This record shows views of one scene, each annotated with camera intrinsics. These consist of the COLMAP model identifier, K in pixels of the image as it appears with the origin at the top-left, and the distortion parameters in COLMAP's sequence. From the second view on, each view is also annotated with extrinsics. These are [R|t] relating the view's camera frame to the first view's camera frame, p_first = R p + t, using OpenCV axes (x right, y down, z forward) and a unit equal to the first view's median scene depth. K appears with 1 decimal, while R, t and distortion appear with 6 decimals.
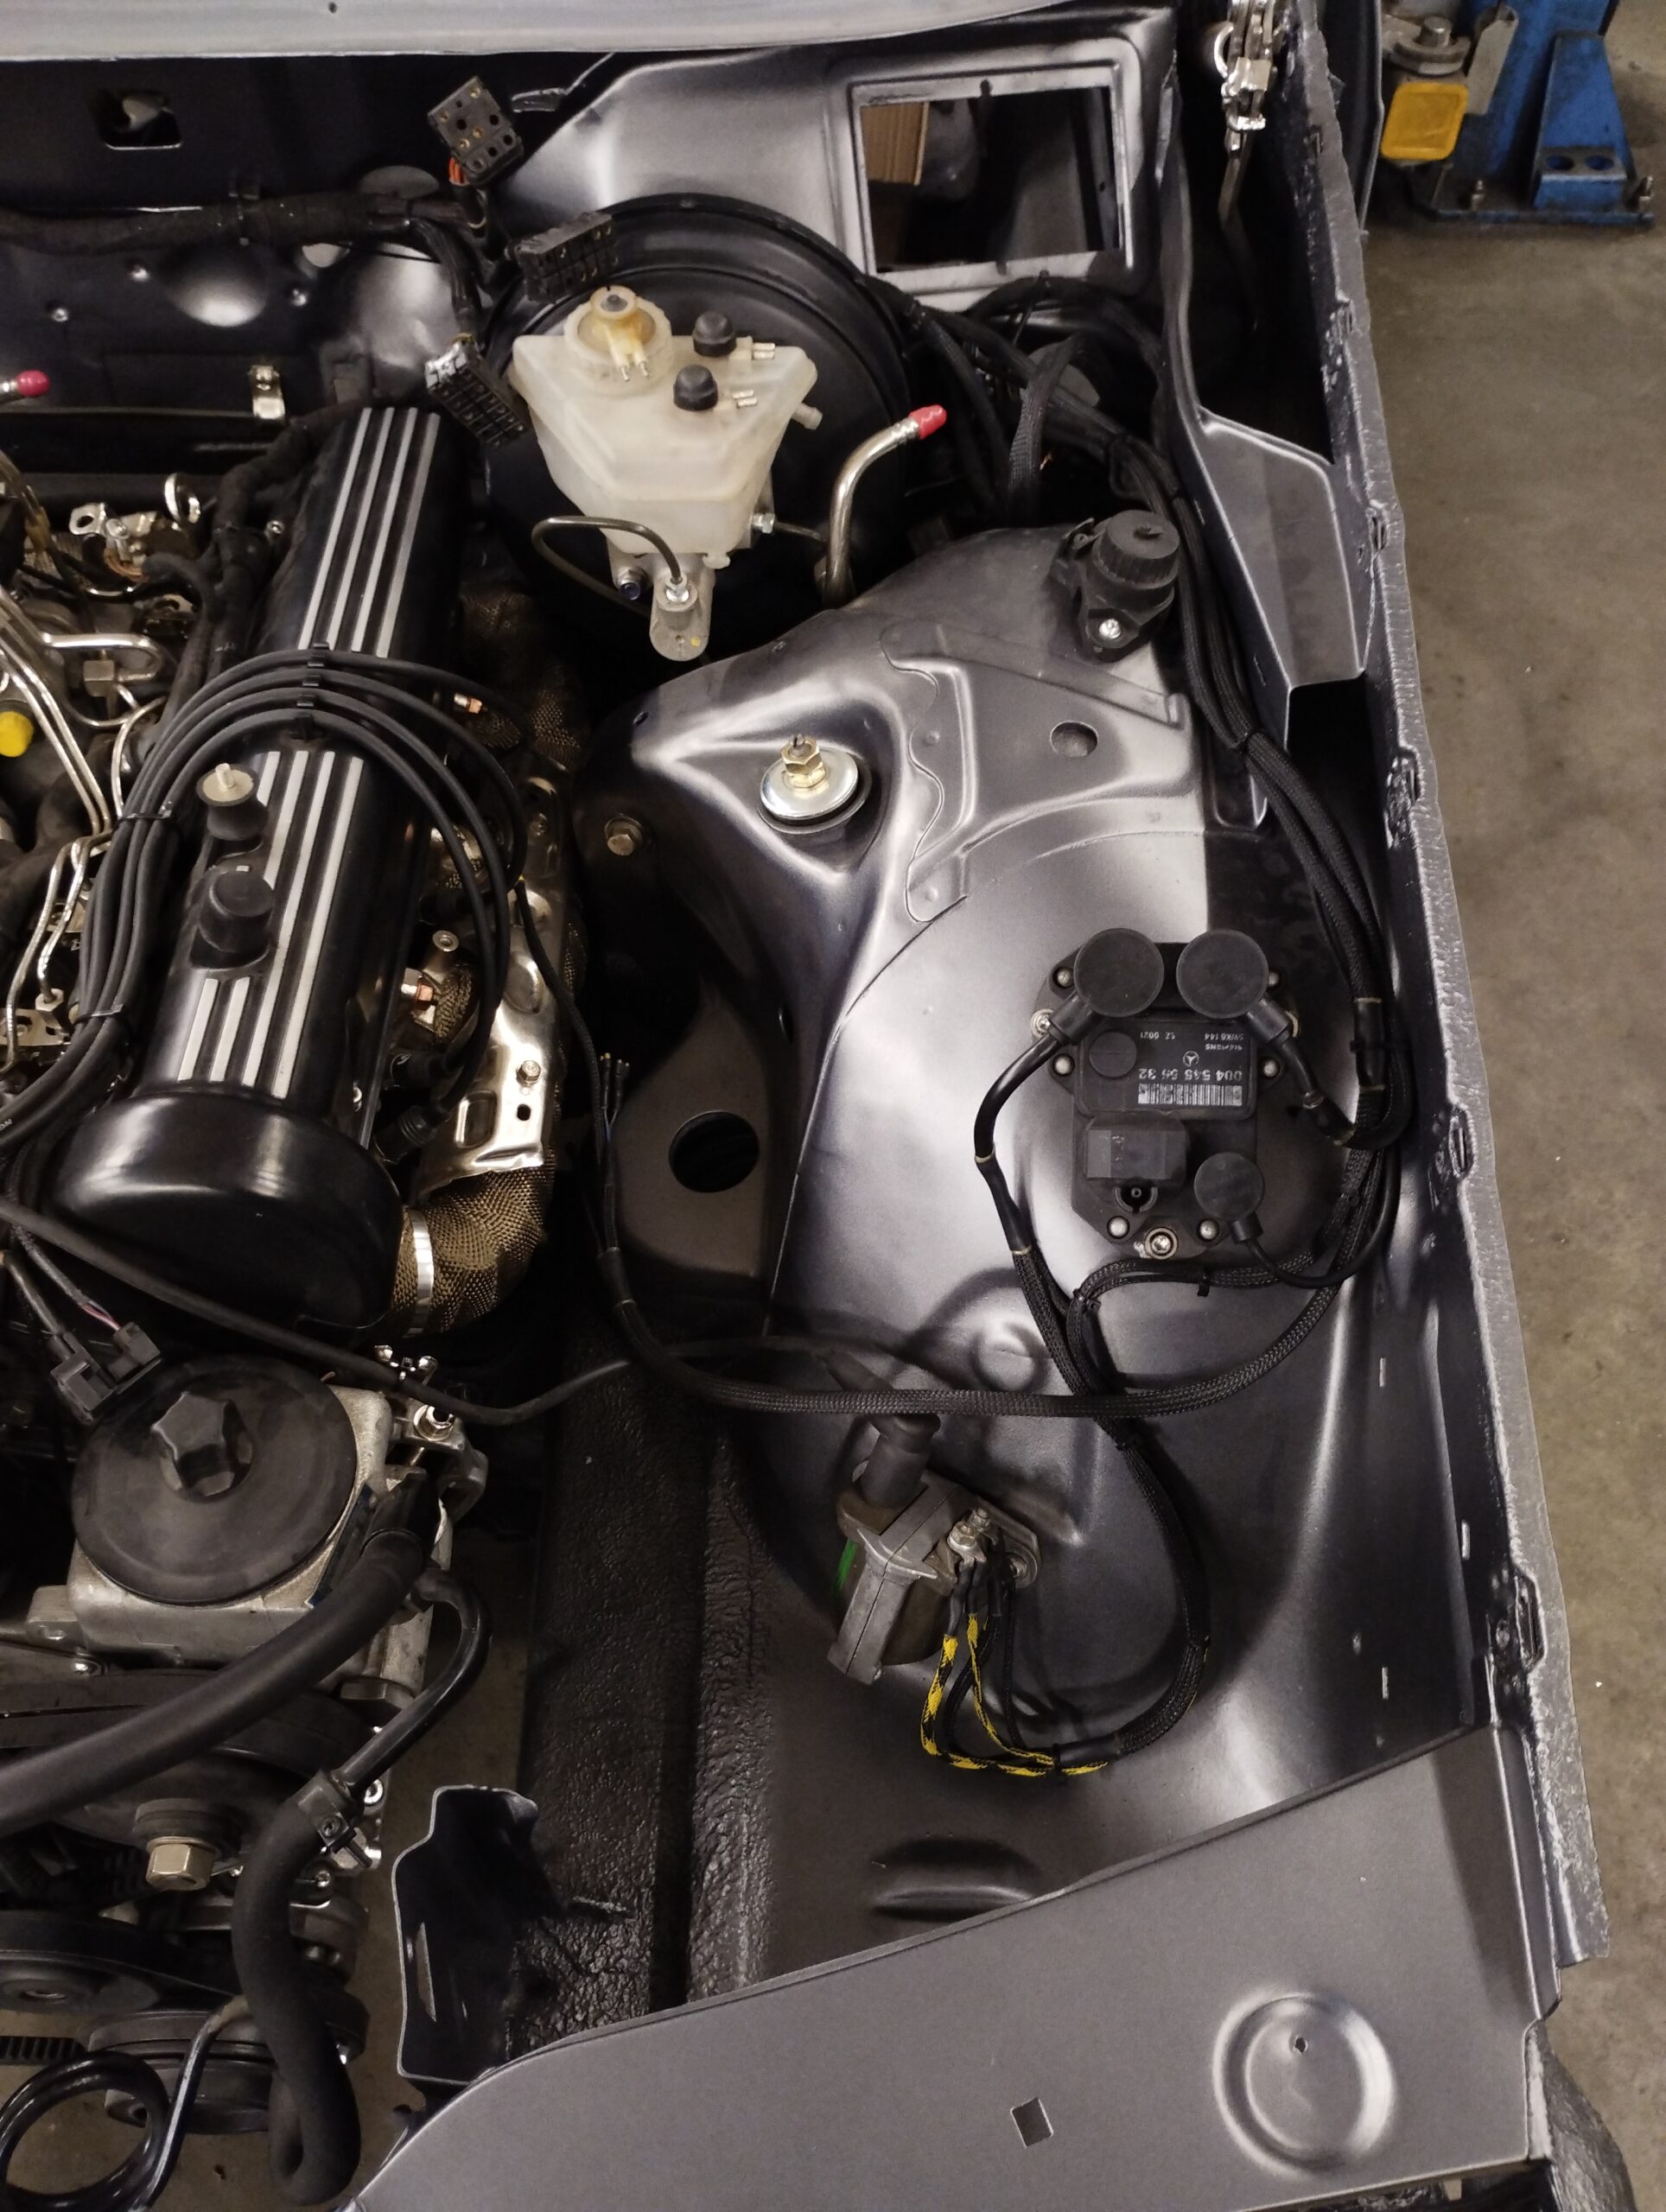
lens RADIAL K [[1806.0, 0, 833.0], [0, 1806.0, 1106.0], [0, 0, 1]] dist [0.047717, -0.081676]
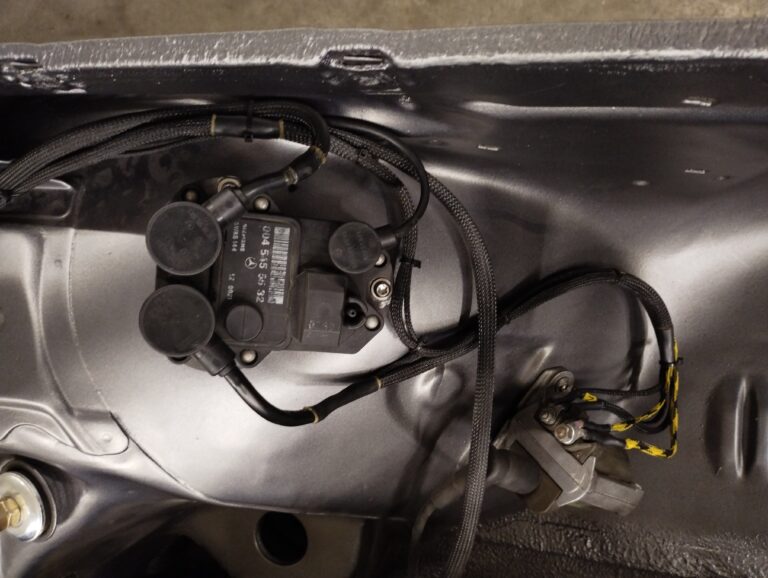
lens RADIAL K [[627.0, 0, 384.0], [0, 627.0, 289.0], [0, 0, 1]] dist [0.047717, -0.081676]
pose [[0.051331, -0.997288, 0.052741, 0.162062], [0.970264, 0.062309, 0.233892, -0.038295], [-0.236544, 0.039167, 0.970831, 0.543607]]
